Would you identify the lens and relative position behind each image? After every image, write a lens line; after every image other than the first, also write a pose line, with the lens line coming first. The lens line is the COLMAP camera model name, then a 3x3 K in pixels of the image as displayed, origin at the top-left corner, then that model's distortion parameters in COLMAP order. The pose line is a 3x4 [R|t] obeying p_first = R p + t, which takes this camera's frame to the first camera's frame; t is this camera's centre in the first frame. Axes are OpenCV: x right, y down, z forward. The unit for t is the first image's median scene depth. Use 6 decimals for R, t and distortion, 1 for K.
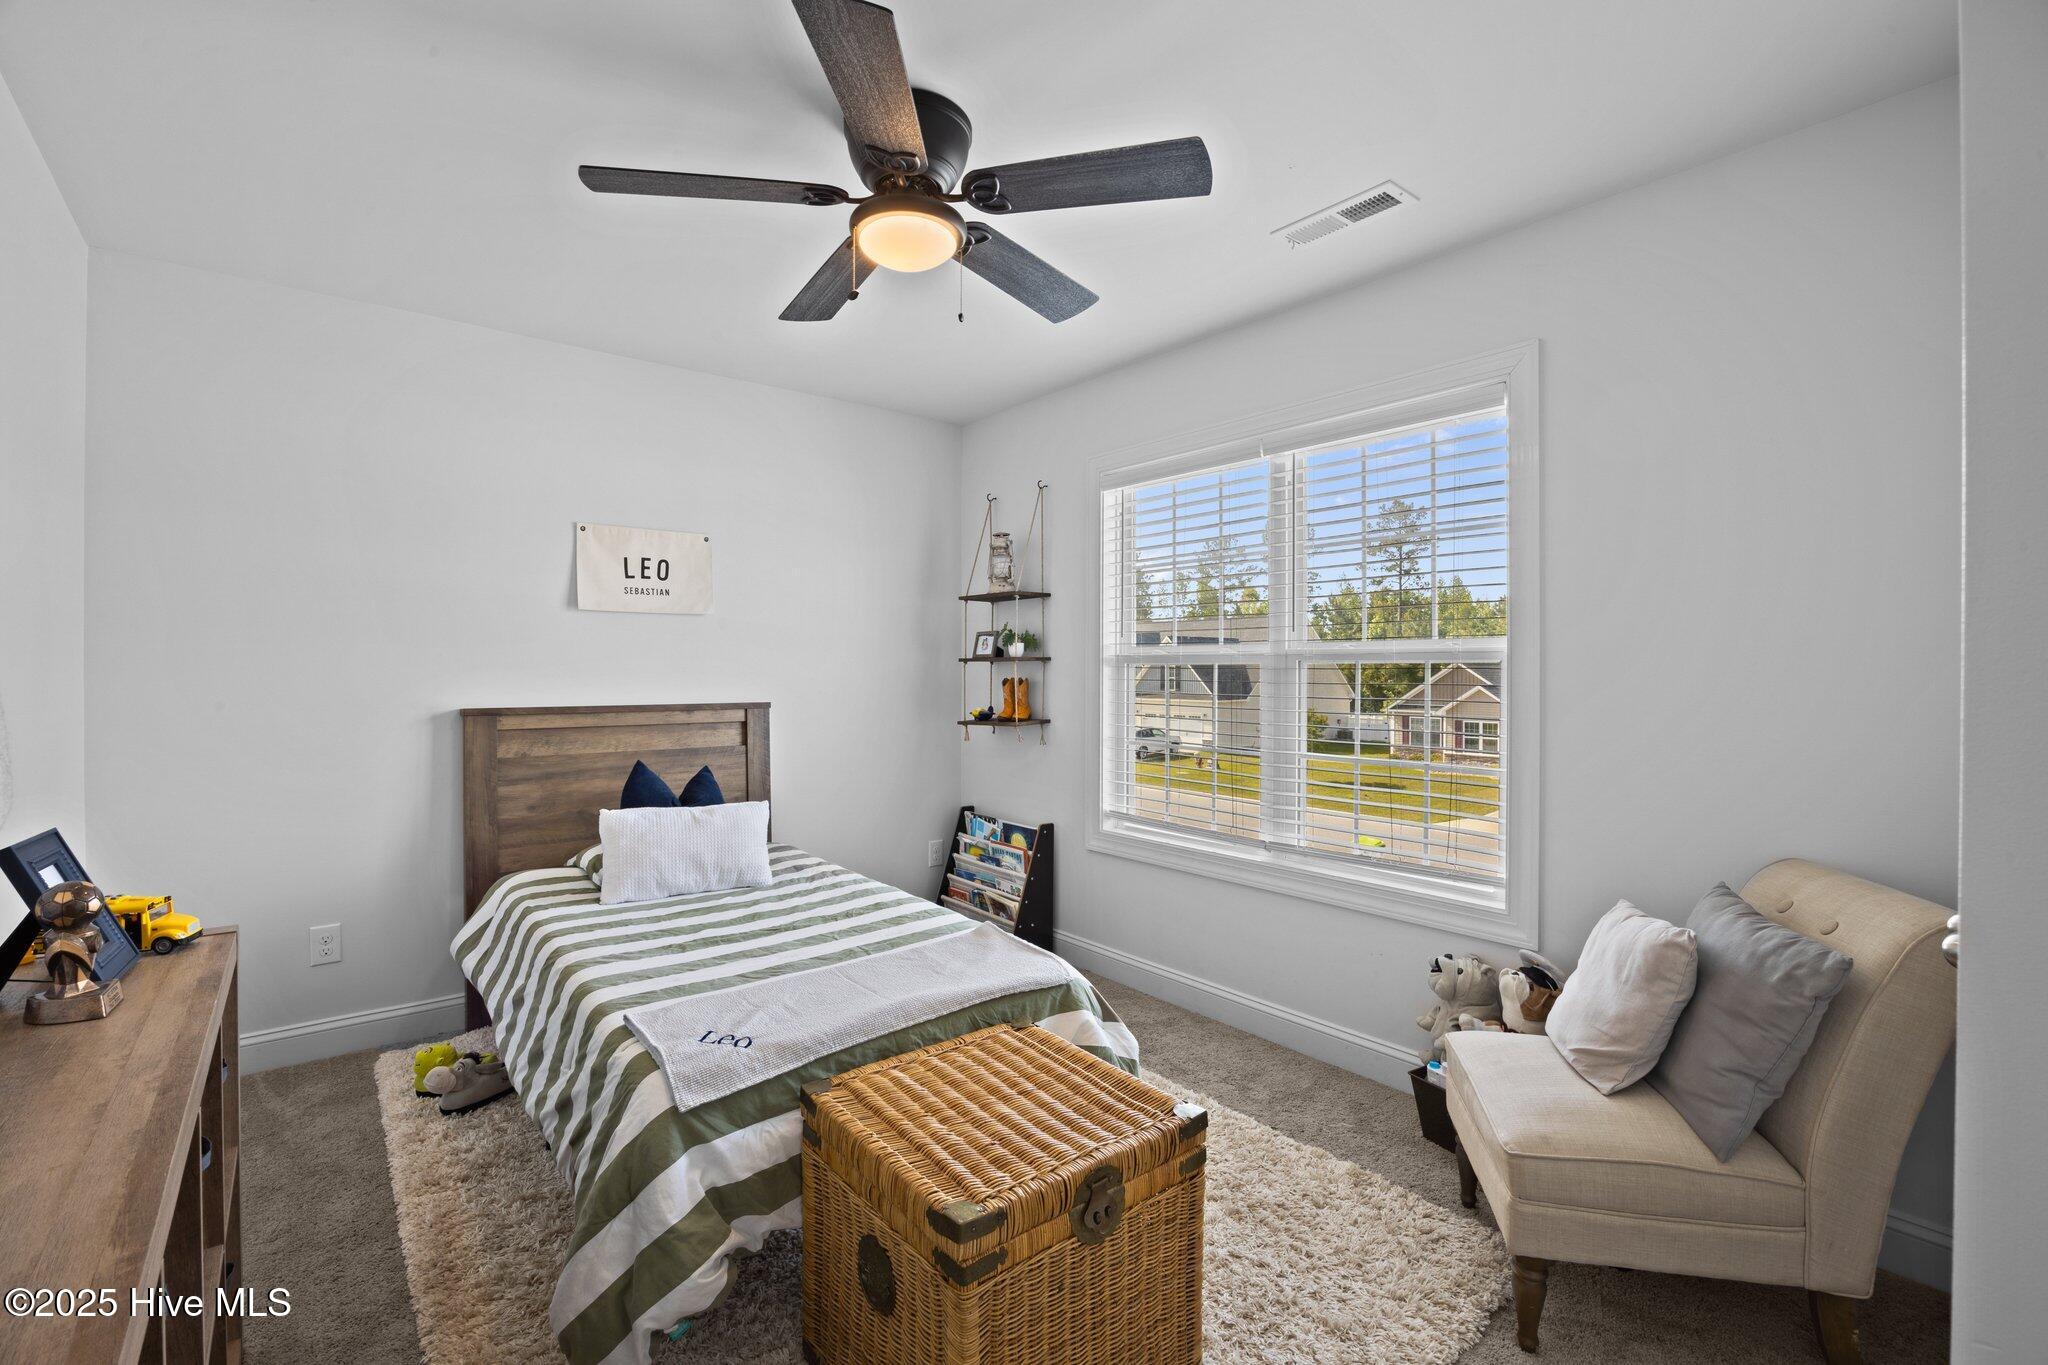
lens RADIAL K [[883.4, 0, 1033.6], [0, 883.4, 676.4], [0, 0, 1]] dist [-0.010049, 0.000166]
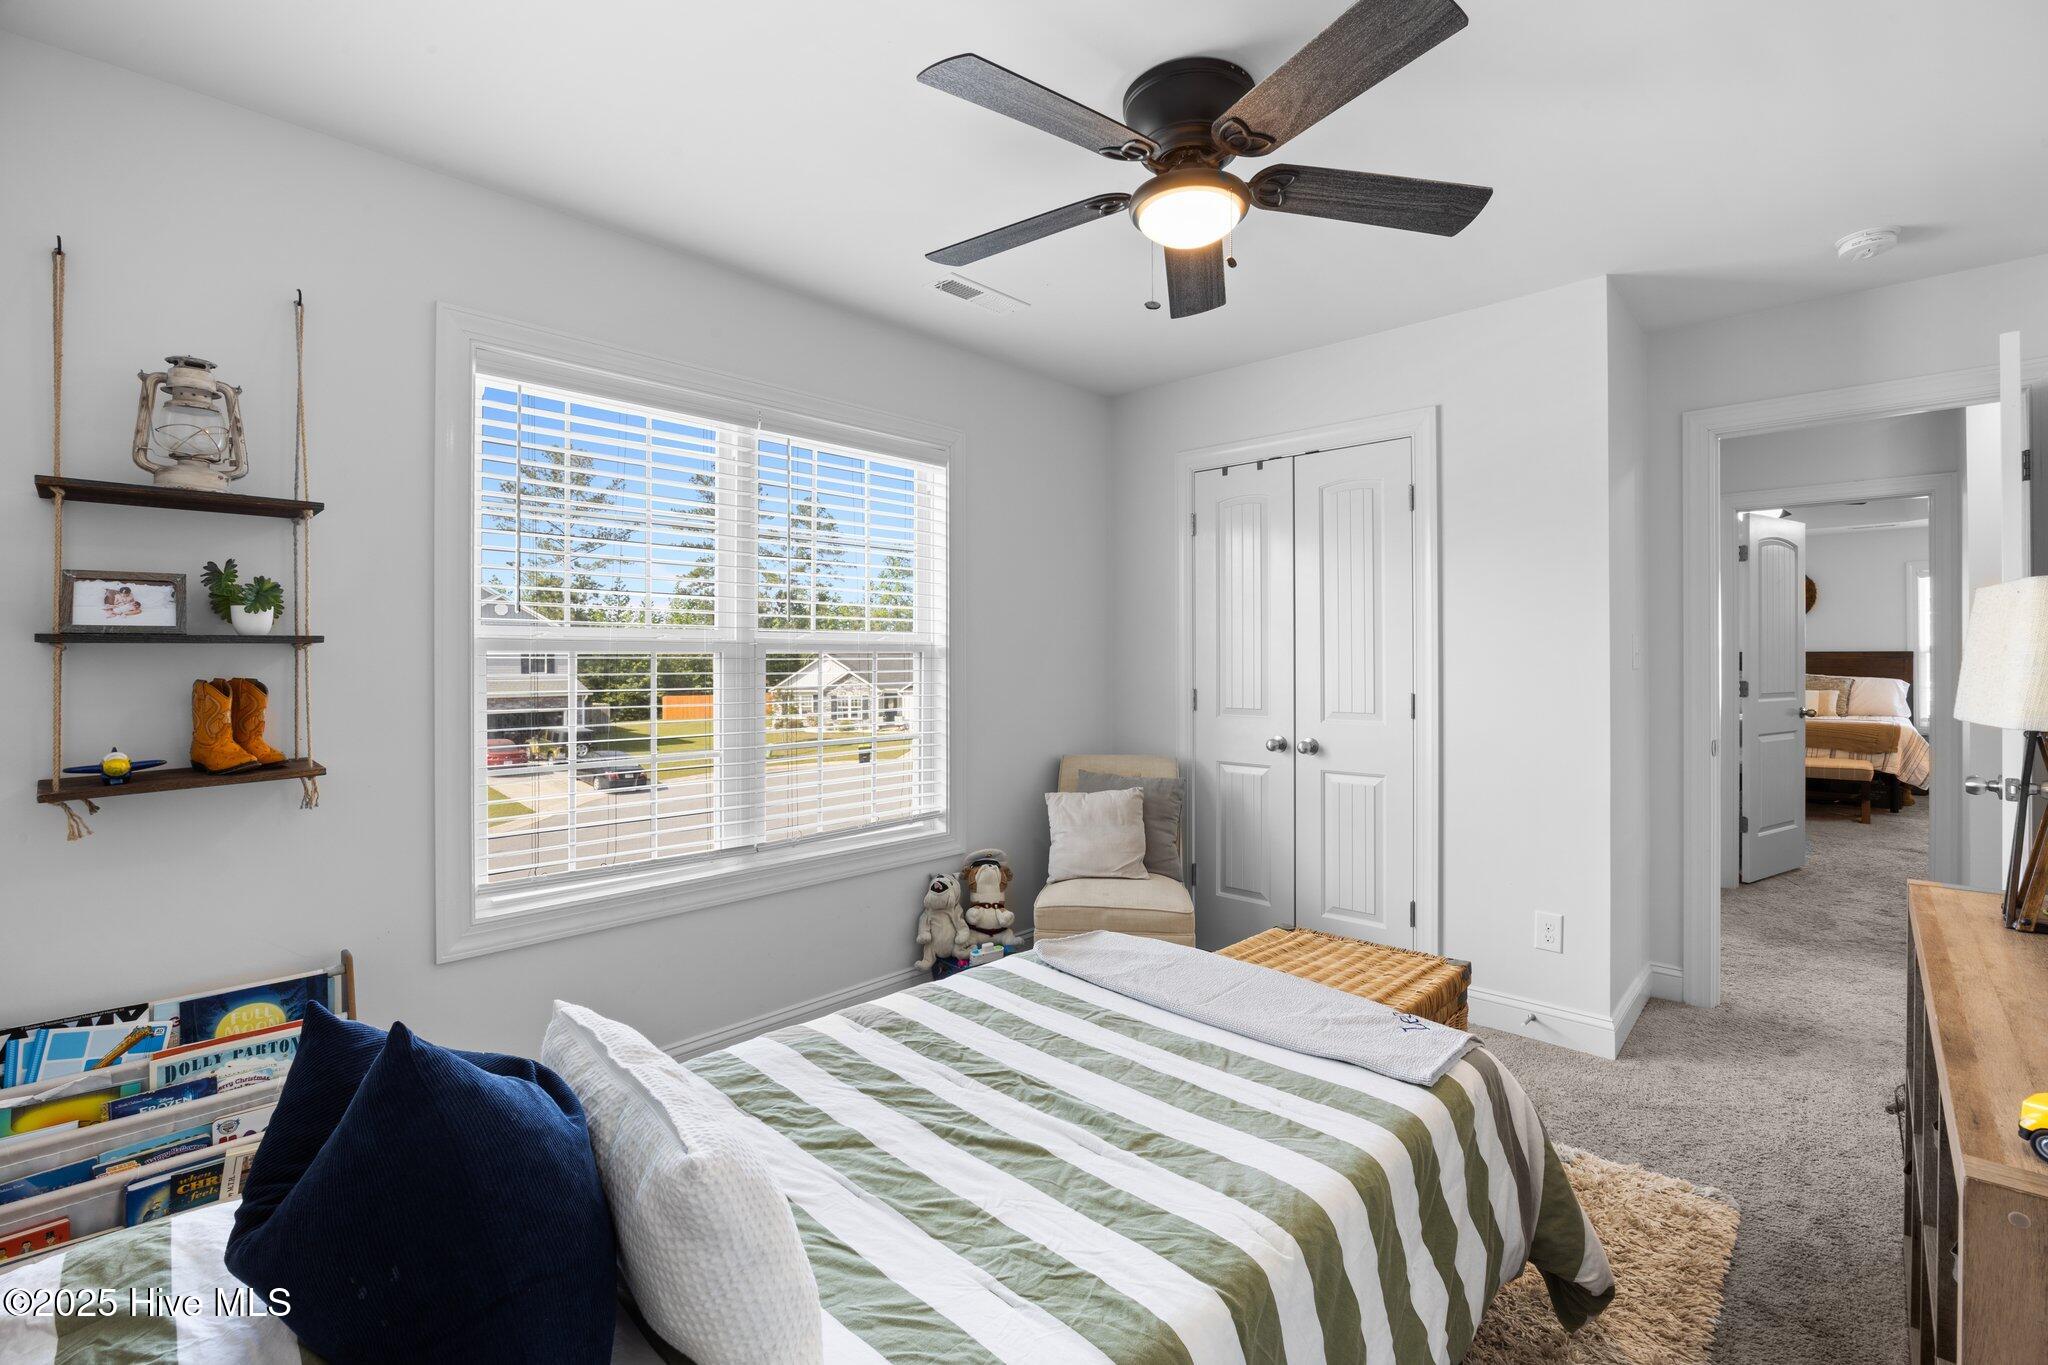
lens RADIAL K [[883.4, 0, 1033.6], [0, 883.4, 676.4], [0, 0, 1]] dist [-0.010049, 0.000166]
pose [[-0.115266, -0.021229, 0.993108, -0.535150], [0.009345, 0.999704, 0.022454, -0.006090], [-0.993291, 0.011869, -0.115034, 0.633341]]
